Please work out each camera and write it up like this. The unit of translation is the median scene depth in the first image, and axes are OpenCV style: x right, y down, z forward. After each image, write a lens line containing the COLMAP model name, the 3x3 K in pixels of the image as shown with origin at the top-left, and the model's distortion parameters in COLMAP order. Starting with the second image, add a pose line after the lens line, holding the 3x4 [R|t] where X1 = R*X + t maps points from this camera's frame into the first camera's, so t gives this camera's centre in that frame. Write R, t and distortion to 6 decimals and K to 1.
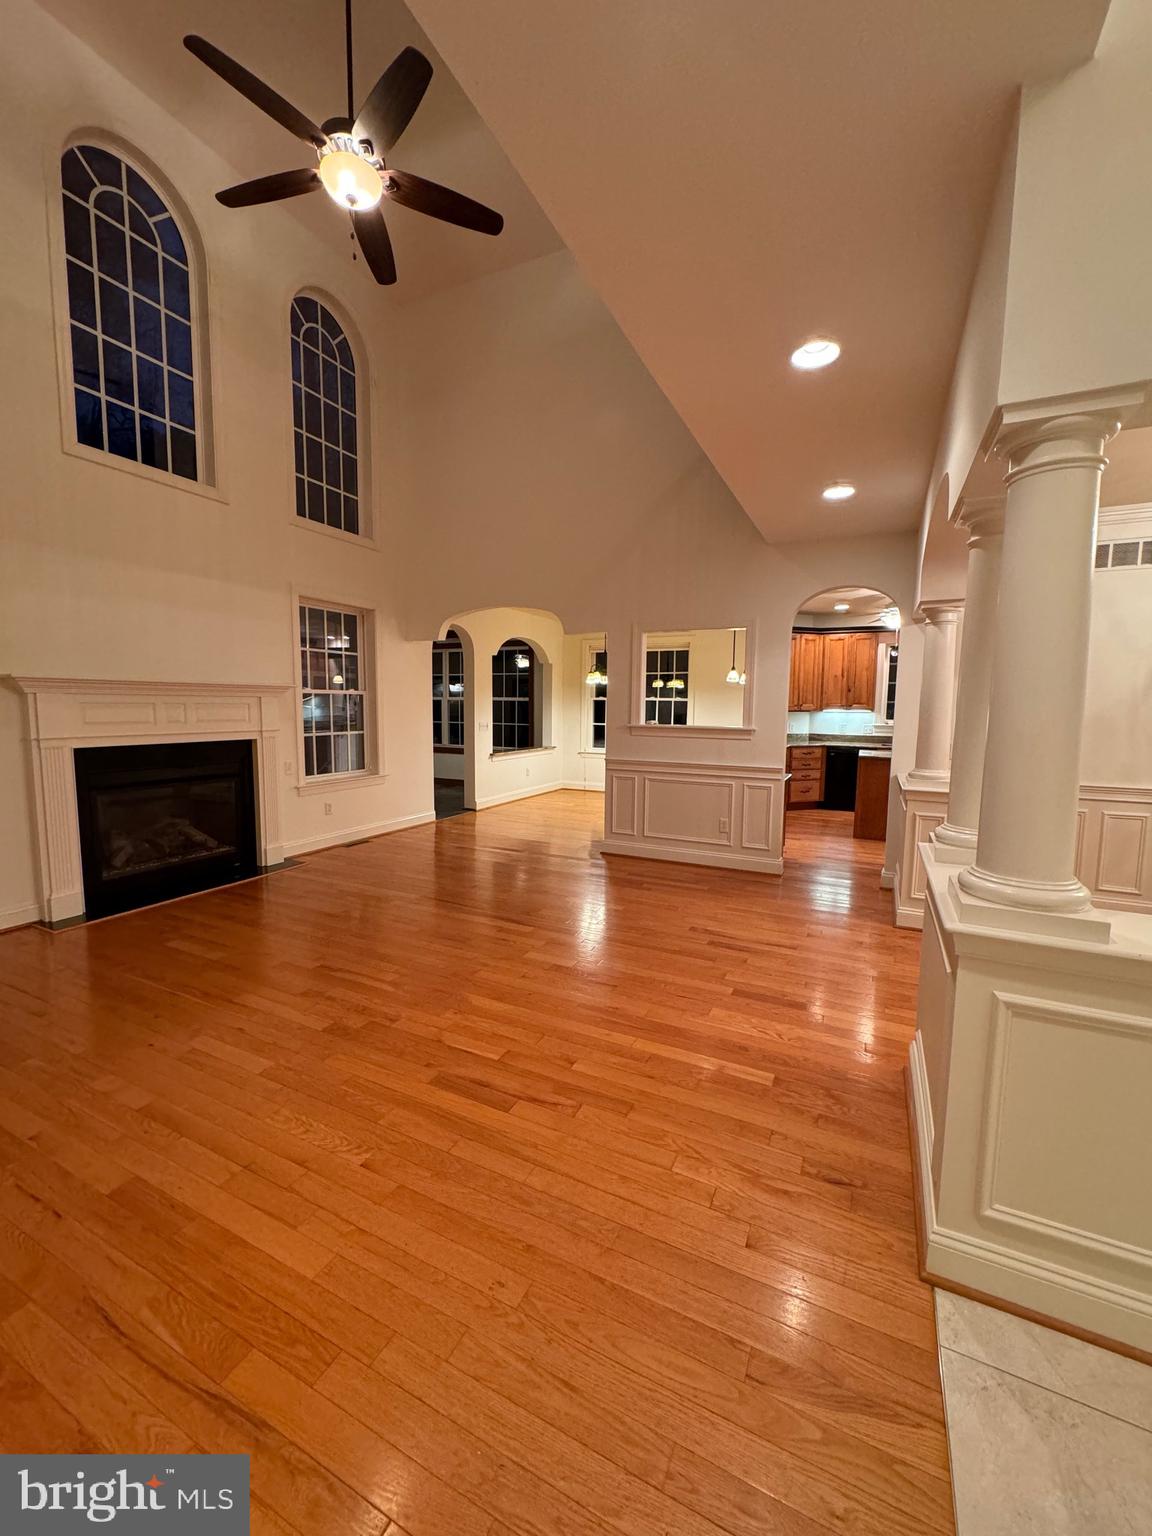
lens RADIAL K [[612.4, 0, 577.7], [0, 612.4, 765.5], [0, 0, 1]] dist [-0.001469, 0.000231]
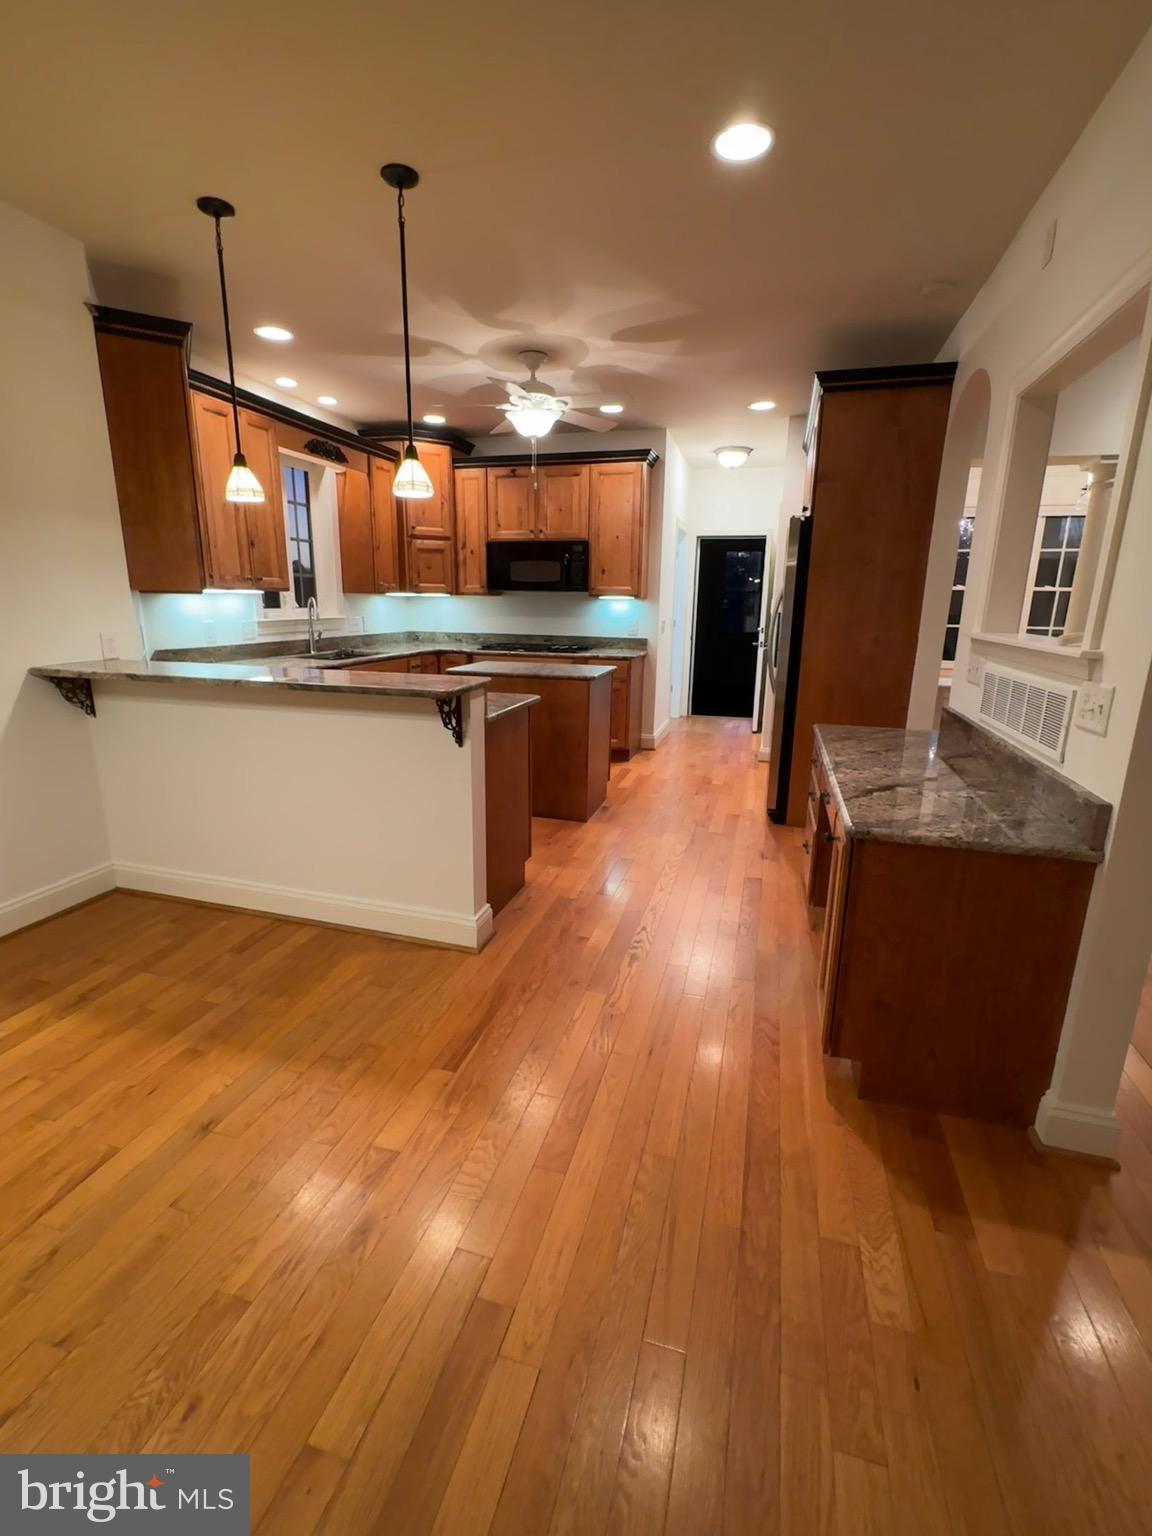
lens RADIAL K [[674.5, 0, 574.8], [0, 674.5, 766.1], [0, 0, 1]] dist [-0.002144, -0.000020]
pose [[-0.172249, -0.250277, 0.952729, -0.184329], [0.083791, 0.959957, 0.267324, -0.139208], [-0.981483, 0.125876, -0.144381, 1.517299]]
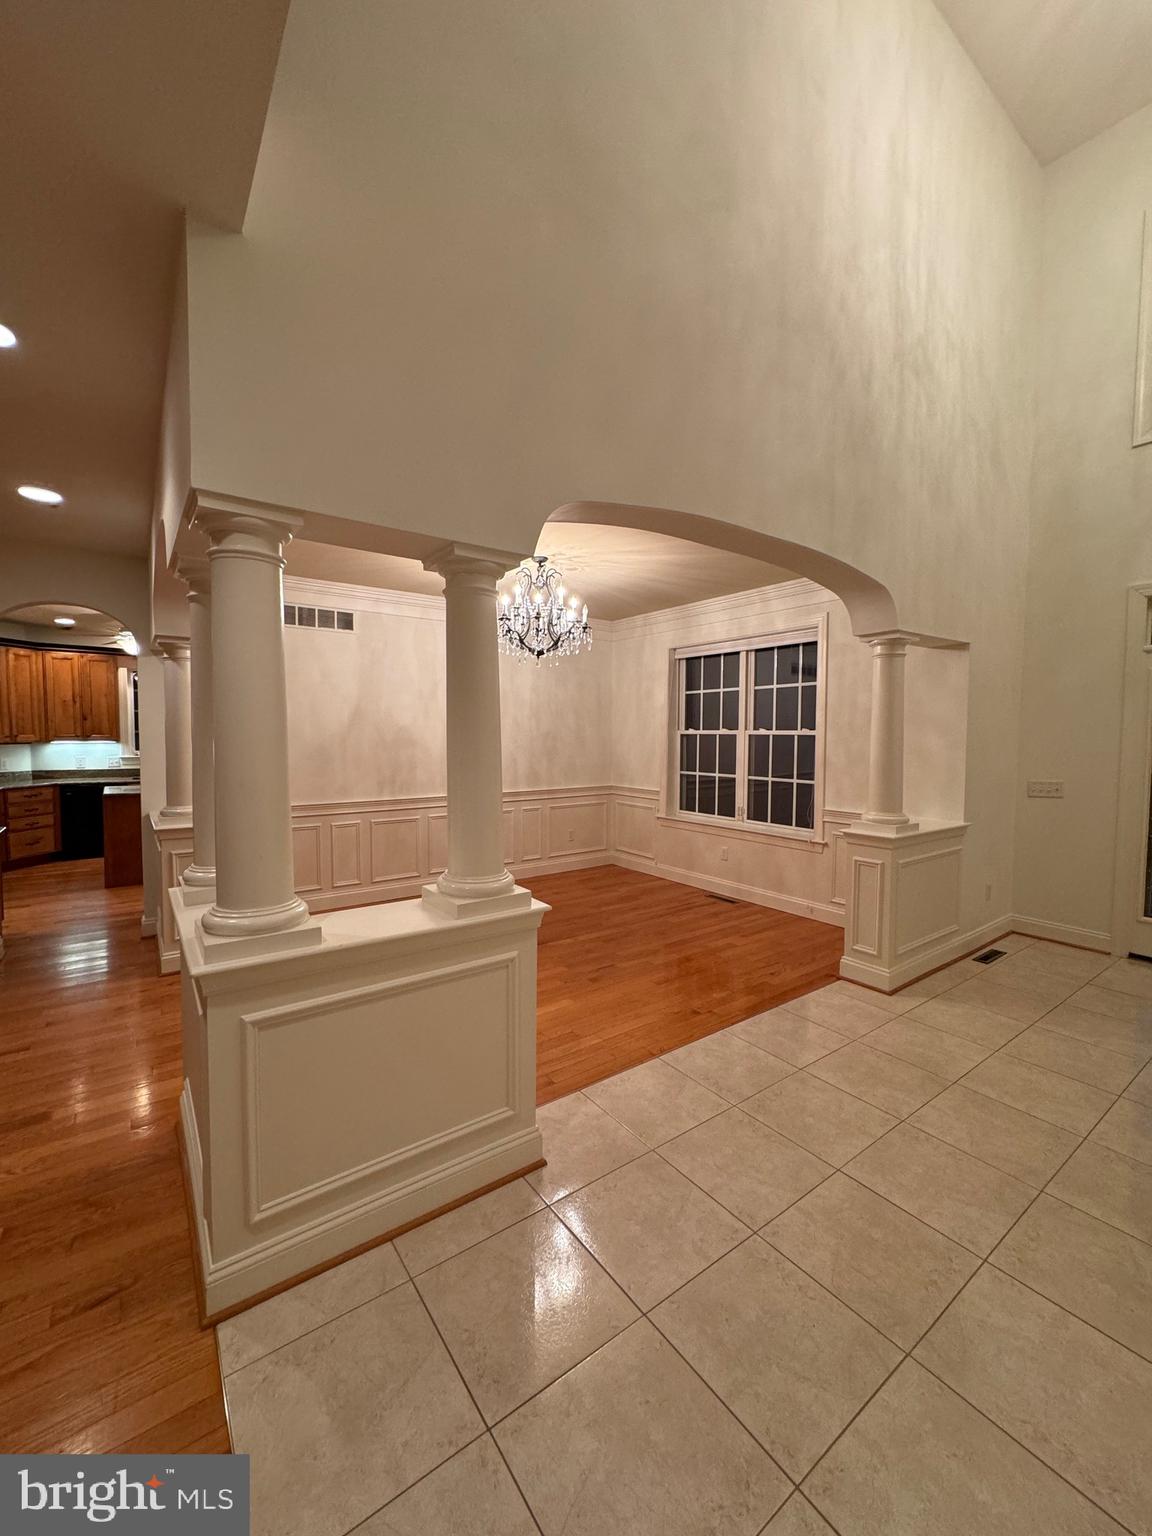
lens RADIAL K [[612.4, 0, 577.7], [0, 612.4, 765.5], [0, 0, 1]] dist [-0.001469, 0.000231]
pose [[0.467242, -0.053745, 0.882495, 0.004229], [0.088322, 0.995995, 0.013894, -0.012661], [-0.879707, 0.071452, 0.470117, -0.024688]]
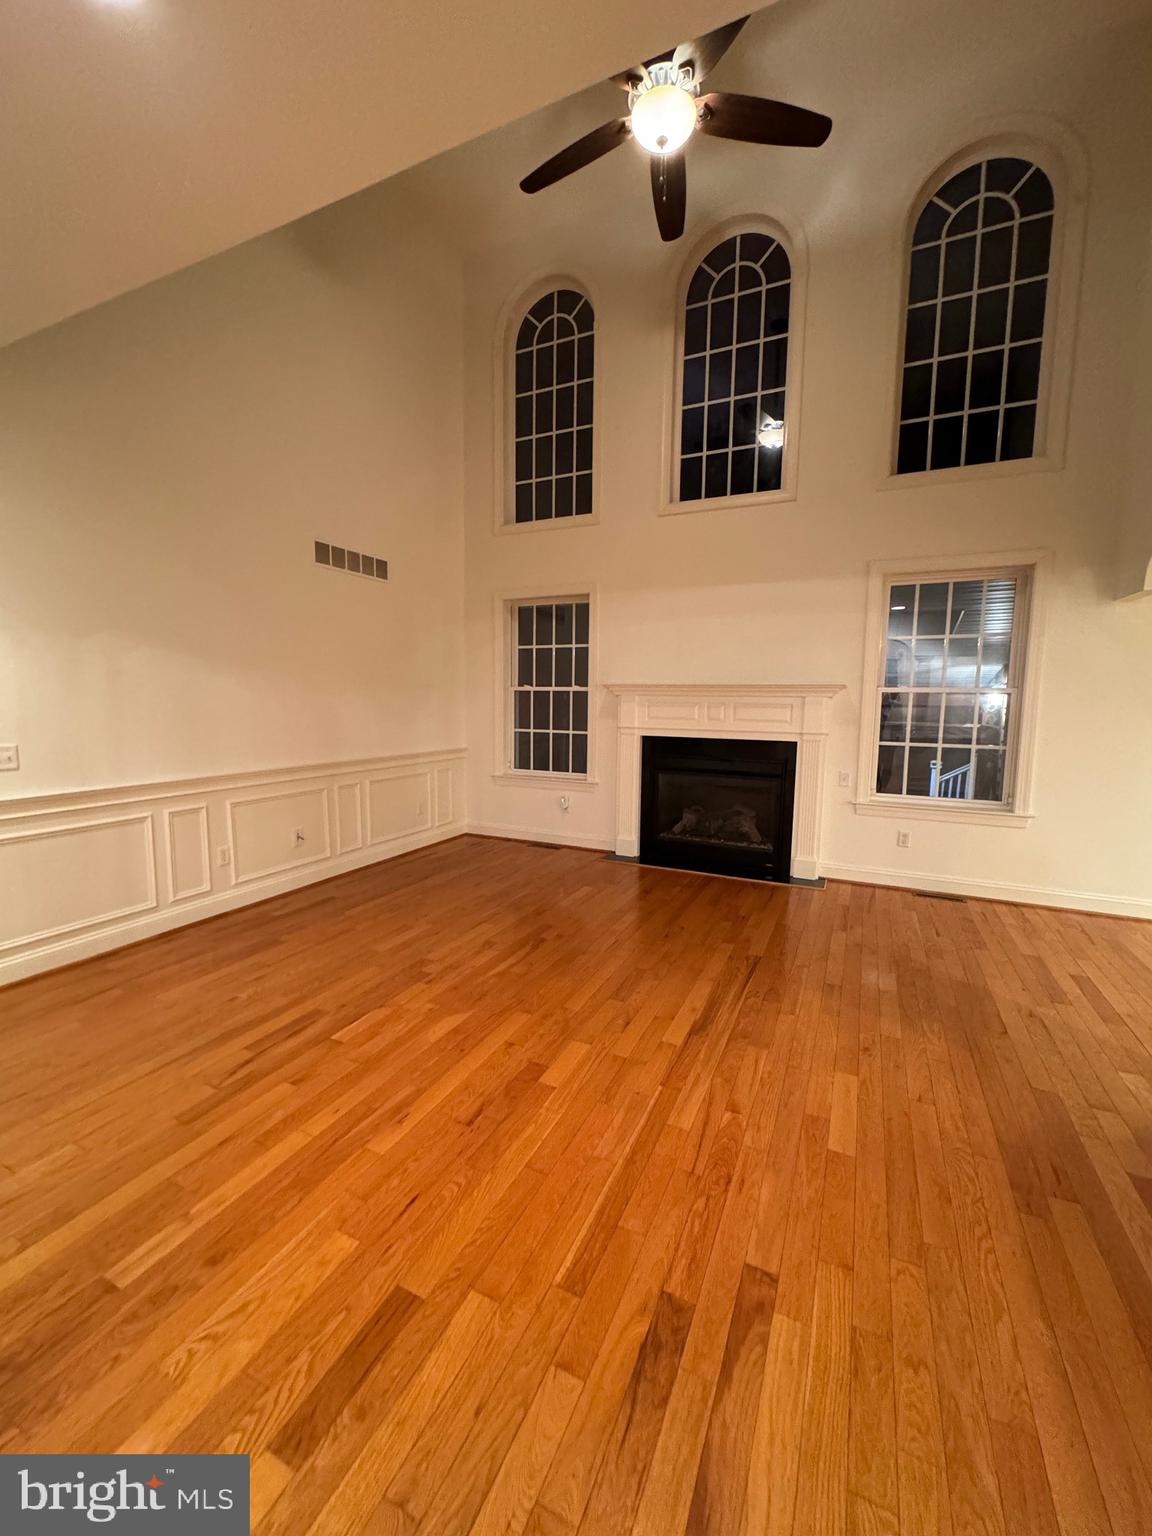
lens RADIAL K [[612.4, 0, 577.7], [0, 612.4, 765.5], [0, 0, 1]] dist [-0.001469, 0.000231]
pose [[0.014637, 0.098118, -0.995067, 0.438024], [-0.112278, 0.989041, 0.095872, -0.062942], [0.993569, 0.110321, 0.025493, 0.680407]]
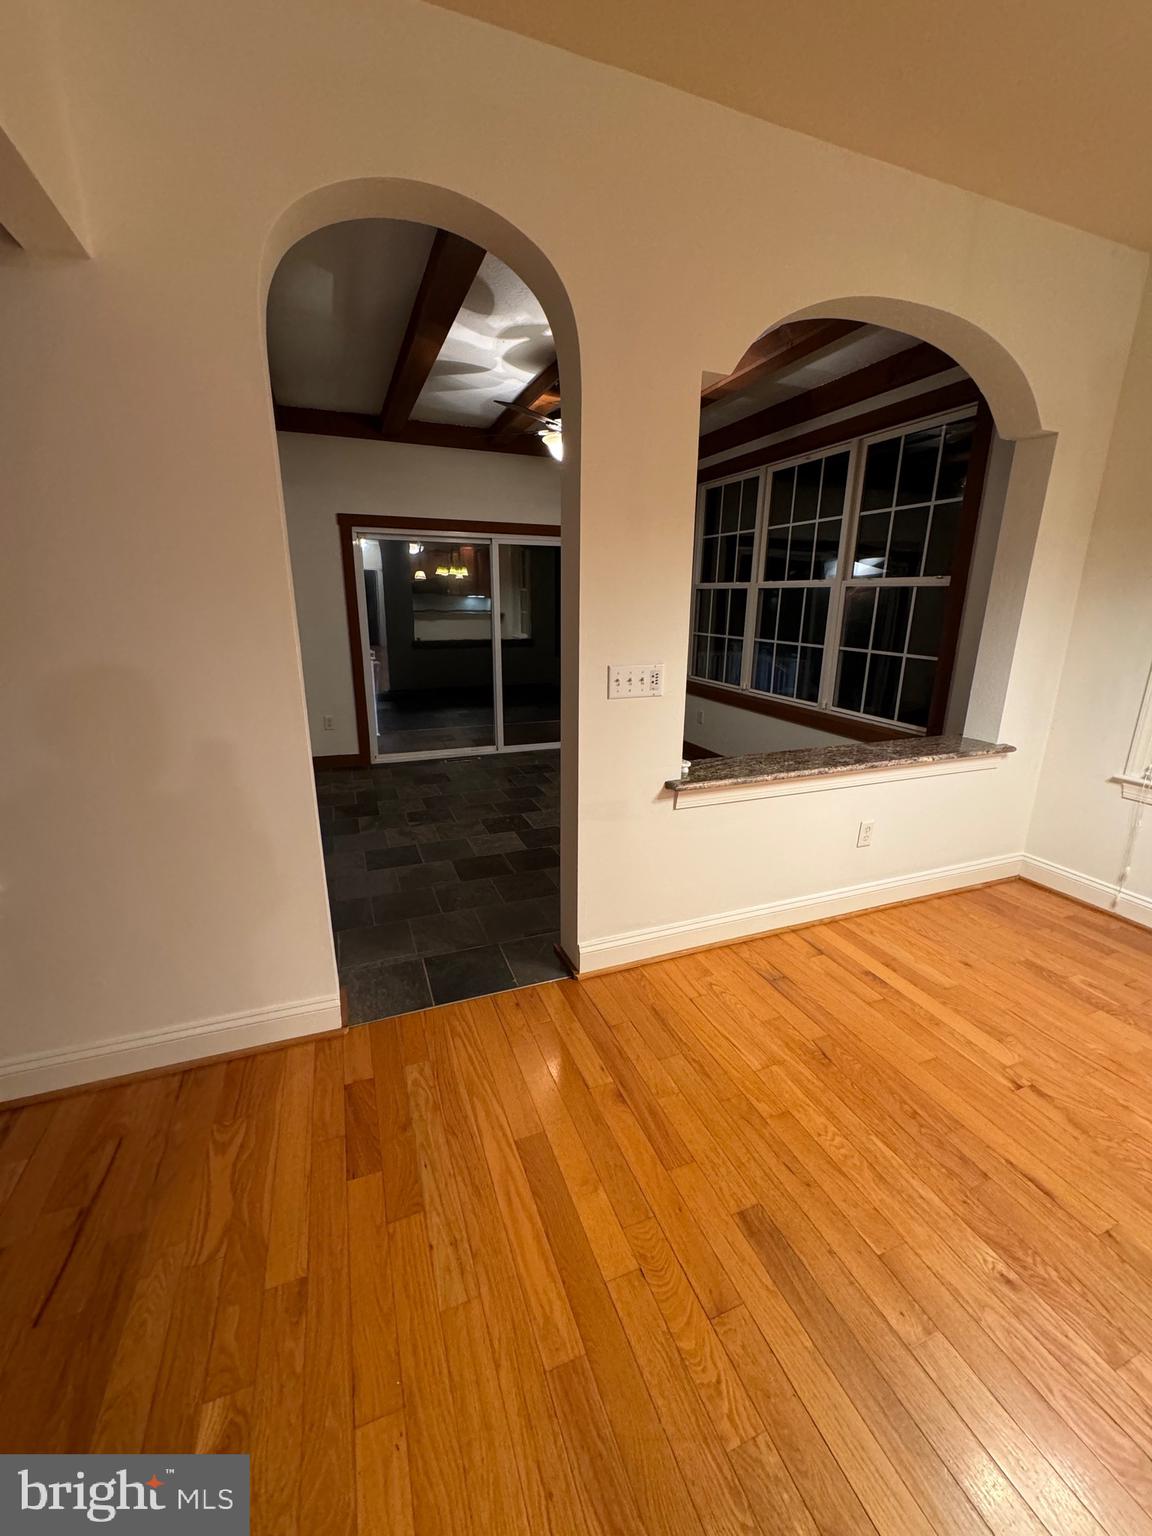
lens RADIAL K [[612.4, 0, 577.7], [0, 612.4, 765.5], [0, 0, 1]] dist [-0.001469, 0.000231]
pose [[0.736167, 0.173888, -0.654081, 0.006858], [-0.068515, 0.980614, 0.183583, -0.126205], [0.673323, -0.090334, 0.733809, 1.341038]]
